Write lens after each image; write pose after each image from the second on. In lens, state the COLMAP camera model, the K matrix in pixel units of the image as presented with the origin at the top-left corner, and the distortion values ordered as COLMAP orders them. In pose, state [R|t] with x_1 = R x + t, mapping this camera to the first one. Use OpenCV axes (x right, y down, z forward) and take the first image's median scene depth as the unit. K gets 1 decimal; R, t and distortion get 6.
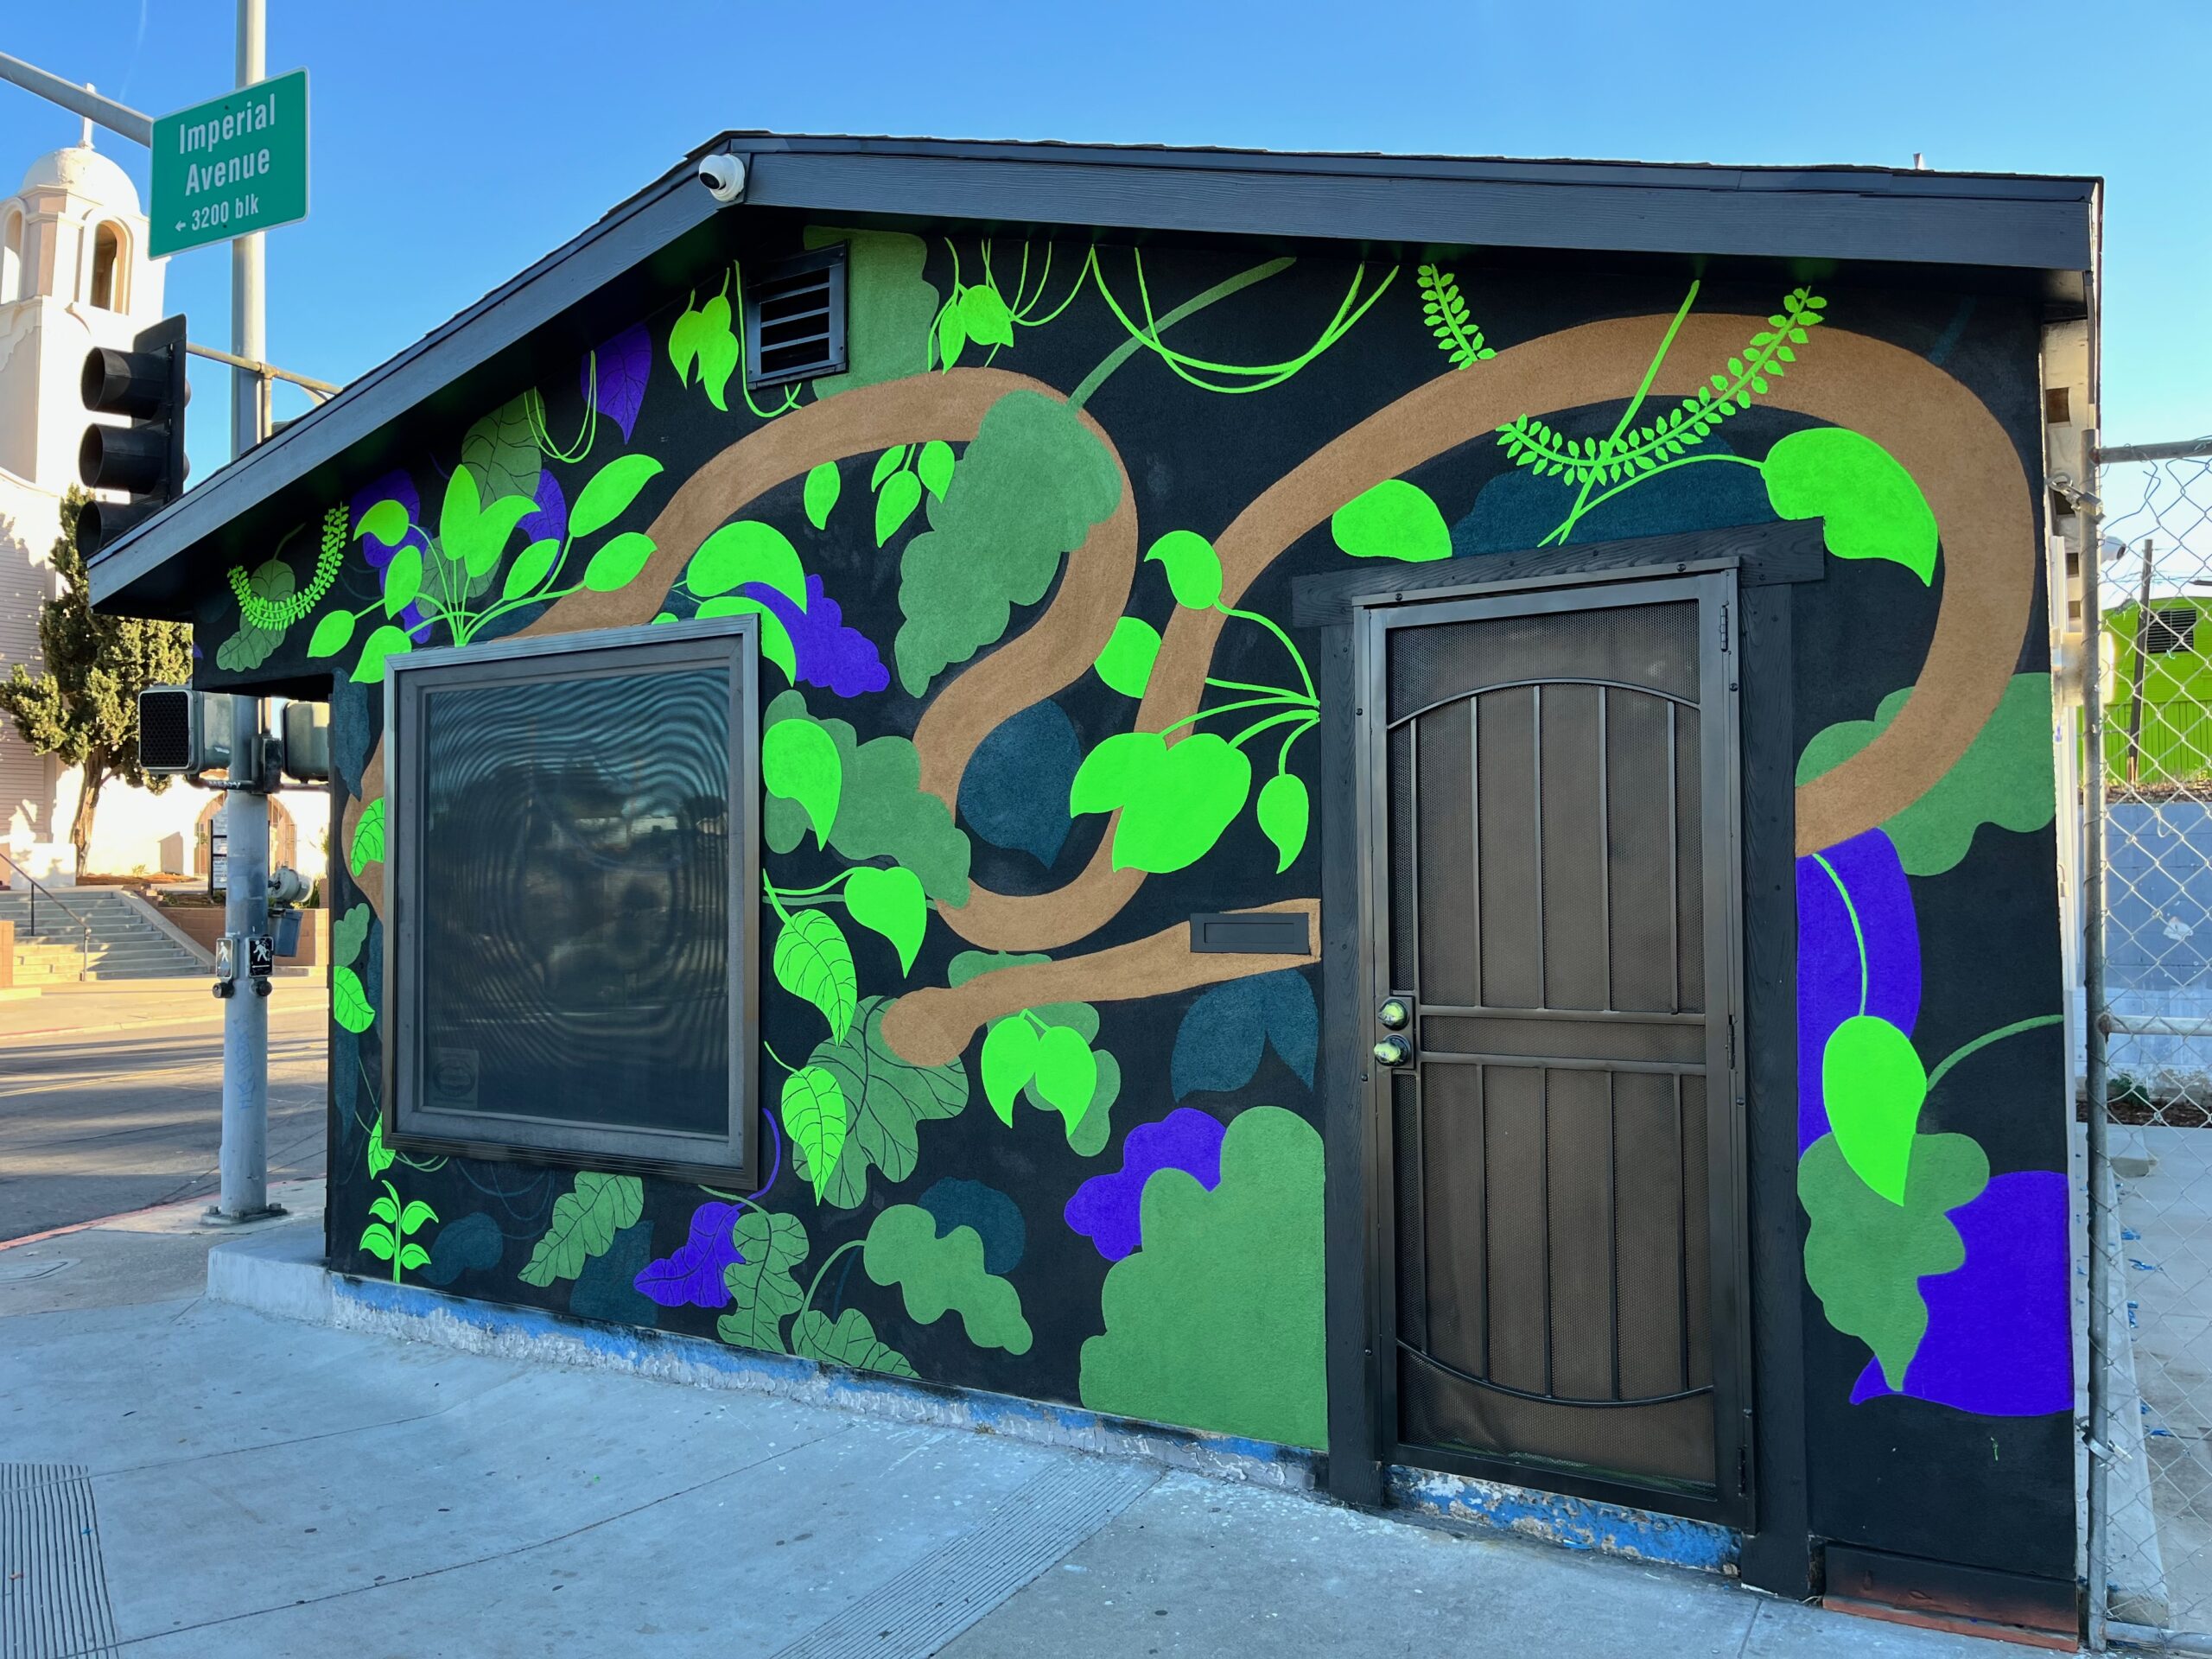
lens RADIAL K [[1656.0, 0, 1100.6], [0, 1656.0, 848.3], [0, 0, 1]] dist [0.076977, -0.099884]
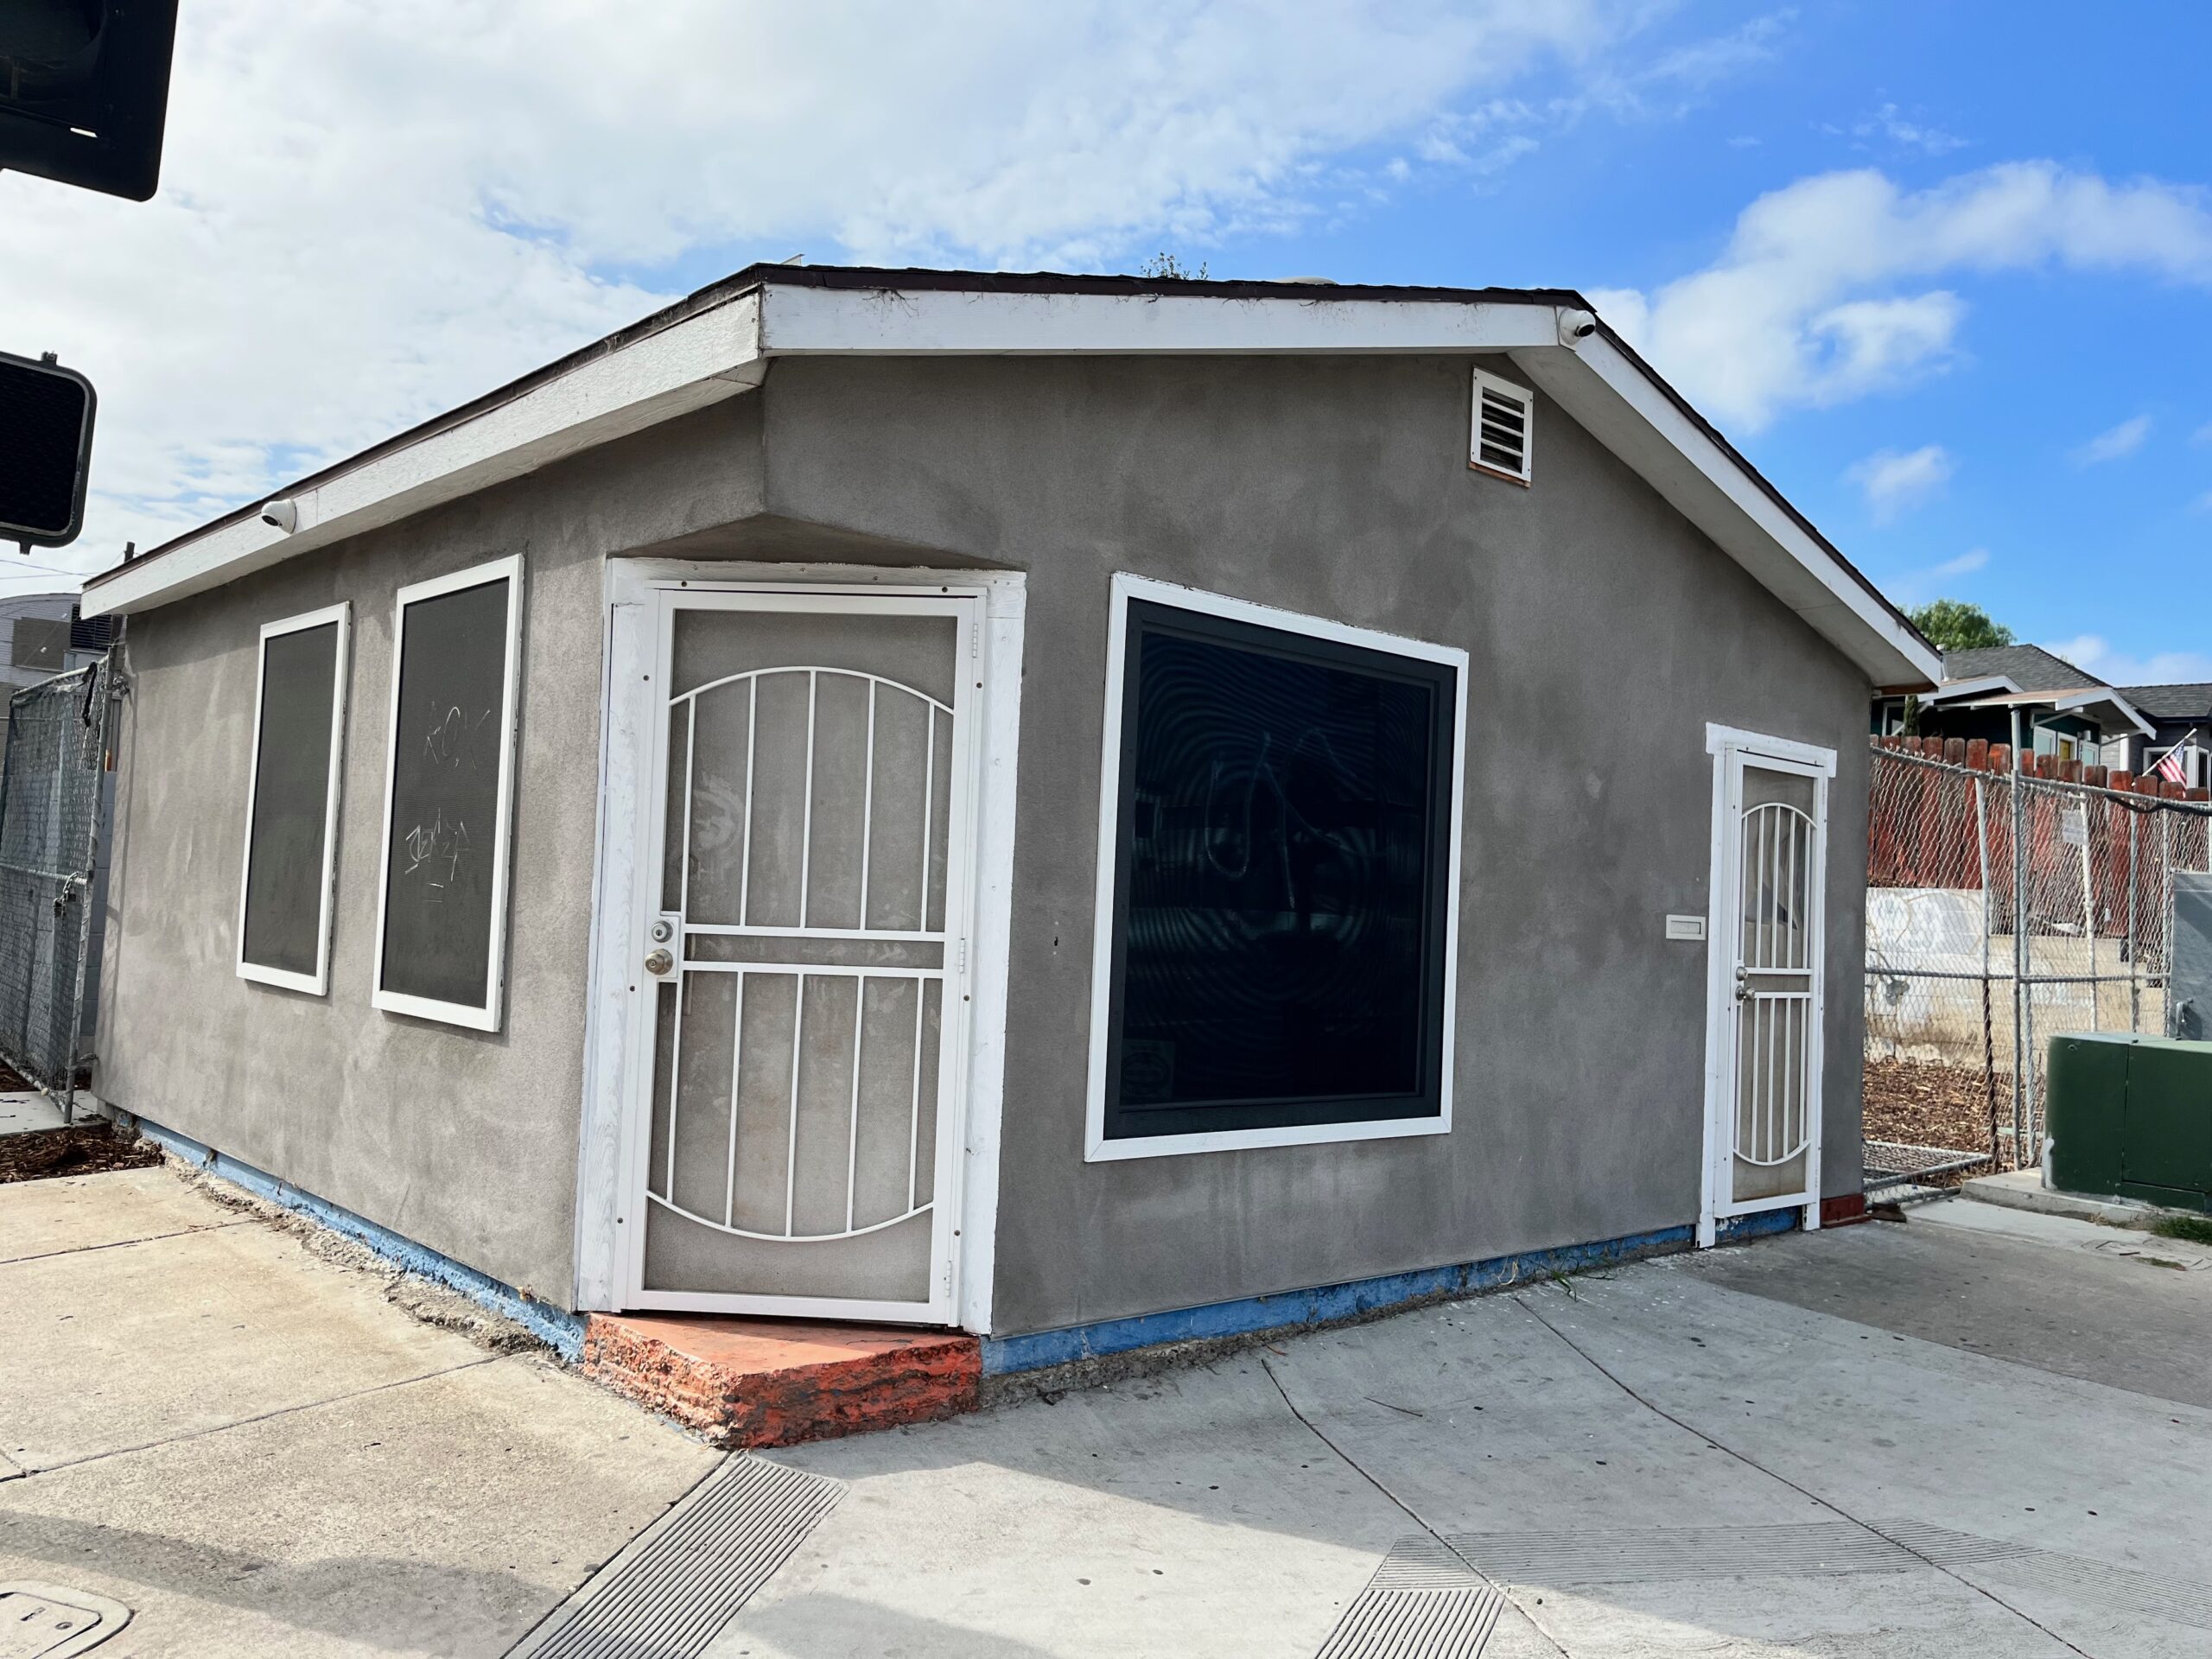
lens RADIAL K [[1673.9, 0, 1116.1], [0, 1673.9, 842.0], [0, 0, 1]] dist [0.034489, -0.031771]
pose [[0.292126, 0.063699, 0.954256, -1.498321], [-0.068915, 0.996588, -0.045428, 0.070311], [-0.953894, -0.052492, 0.295519, 0.917008]]
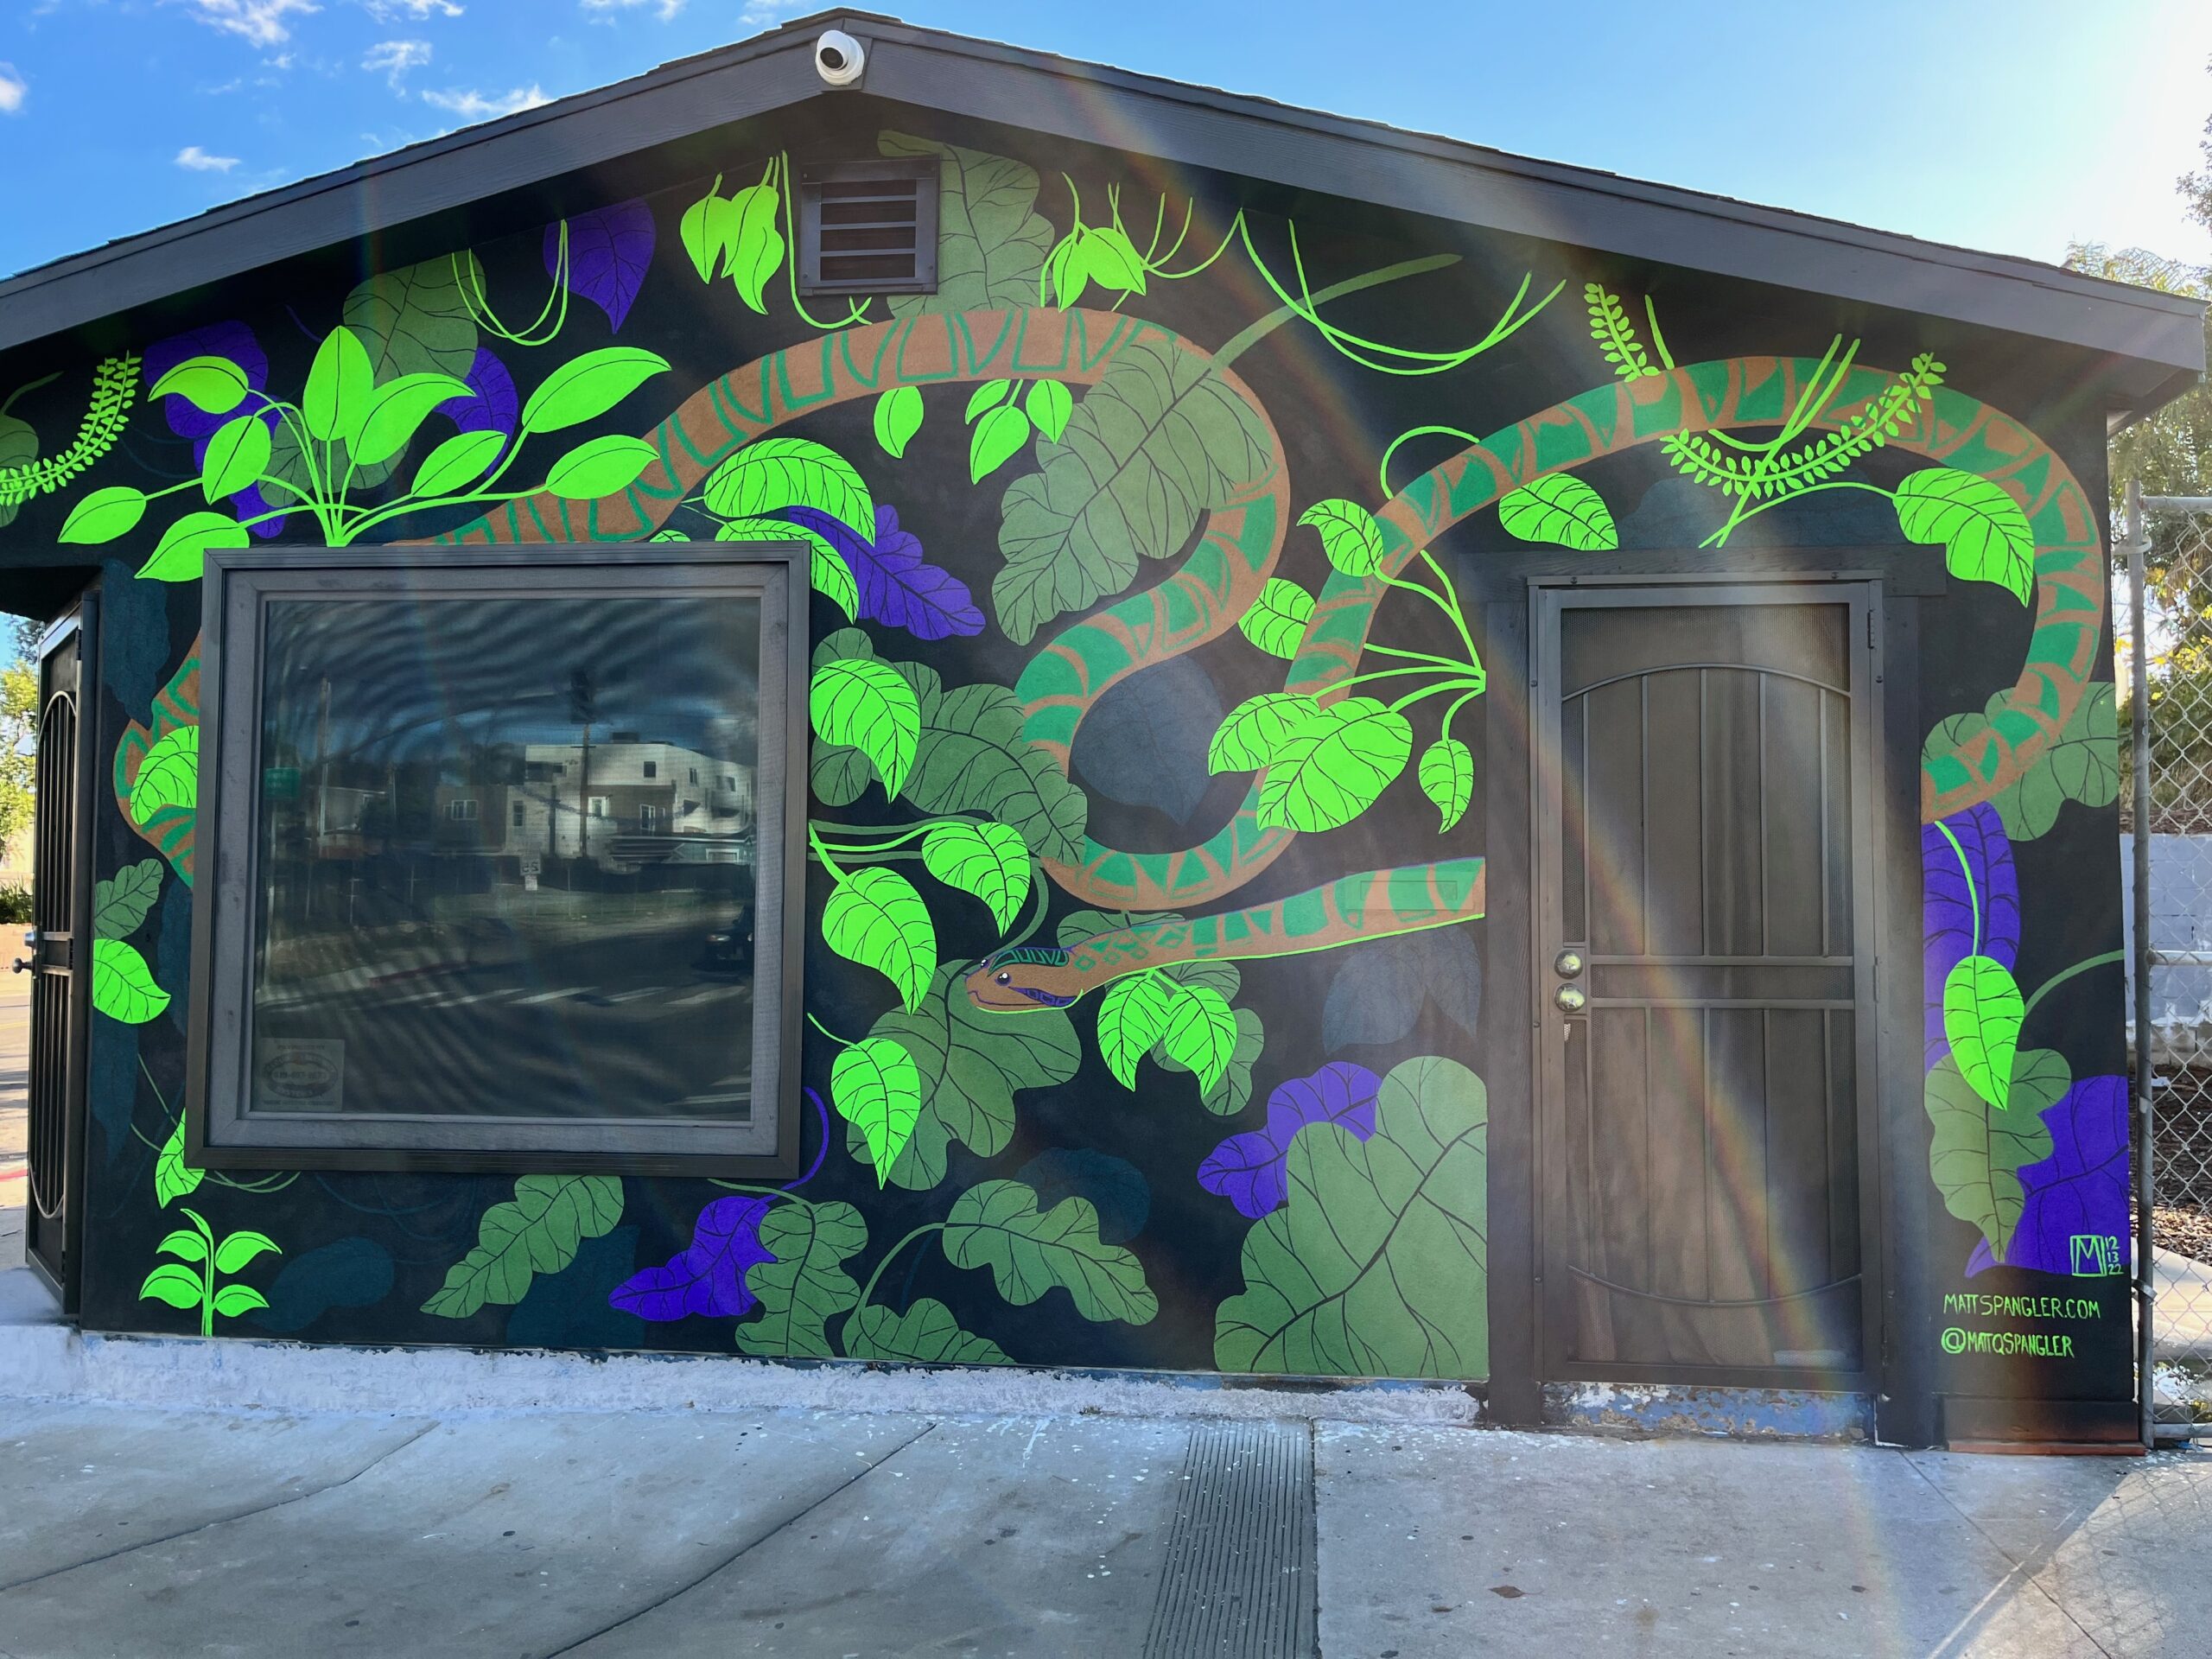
lens RADIAL K [[1656.0, 0, 1100.6], [0, 1656.0, 848.3], [0, 0, 1]] dist [0.076977, -0.099884]
pose [[0.907166, 0.030888, 0.419638, -0.456815], [-0.021231, 0.999392, -0.027665, 0.050180], [-0.420237, 0.016188, 0.907270, 0.116857]]
